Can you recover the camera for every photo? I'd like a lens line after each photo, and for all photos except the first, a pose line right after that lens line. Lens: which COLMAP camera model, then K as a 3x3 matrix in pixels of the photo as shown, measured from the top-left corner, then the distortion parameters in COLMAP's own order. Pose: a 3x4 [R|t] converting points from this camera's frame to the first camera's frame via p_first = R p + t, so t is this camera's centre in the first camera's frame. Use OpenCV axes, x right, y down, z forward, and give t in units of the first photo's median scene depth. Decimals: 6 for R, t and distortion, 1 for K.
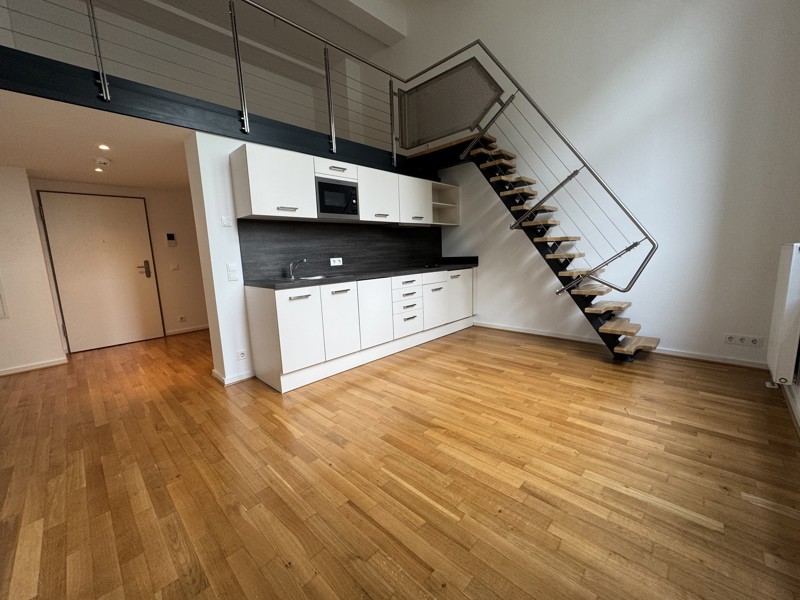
lens RADIAL K [[318.0, 0, 395.3], [0, 318.0, 299.9], [0, 0, 1]] dist [-0.001257, -0.000008]
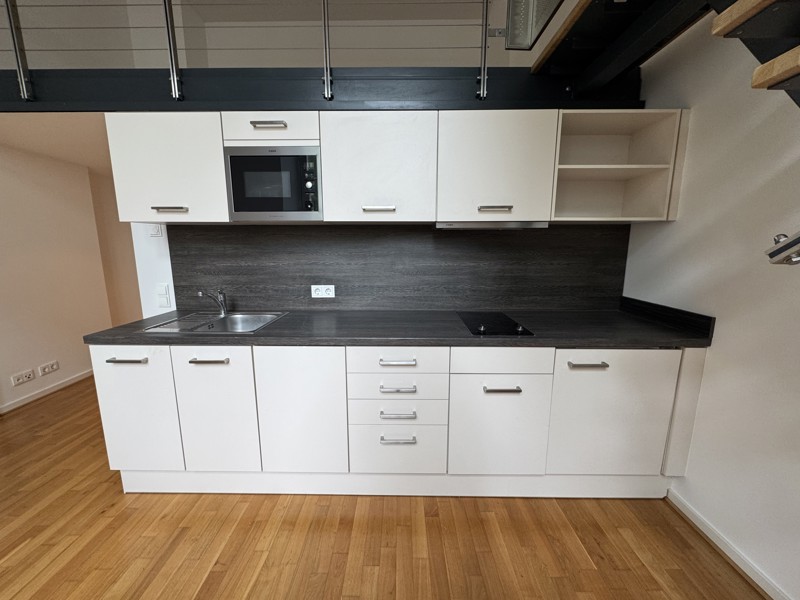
lens RADIAL K [[318.0, 0, 401.7], [0, 318.0, 299.6], [0, 0, 1]] dist [-0.001257, -0.000008]
pose [[0.689200, 0.159535, -0.706790, 0.362668], [-0.135092, 0.986648, 0.090974, -0.192962], [0.711866, 0.032782, 0.701550, 0.747777]]
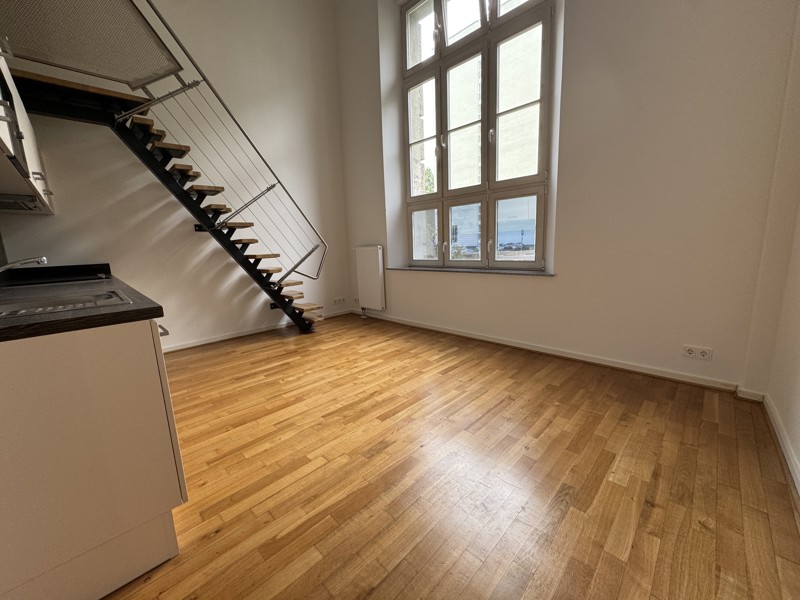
lens RADIAL K [[318.0, 0, 401.9], [0, 318.0, 300.5], [0, 0, 1]] dist [-0.001257, -0.000008]
pose [[0.006702, -0.132495, 0.991161, -0.596110], [0.186434, 0.973970, 0.128936, -0.037194], [-0.982445, 0.183922, 0.031229, 0.493623]]
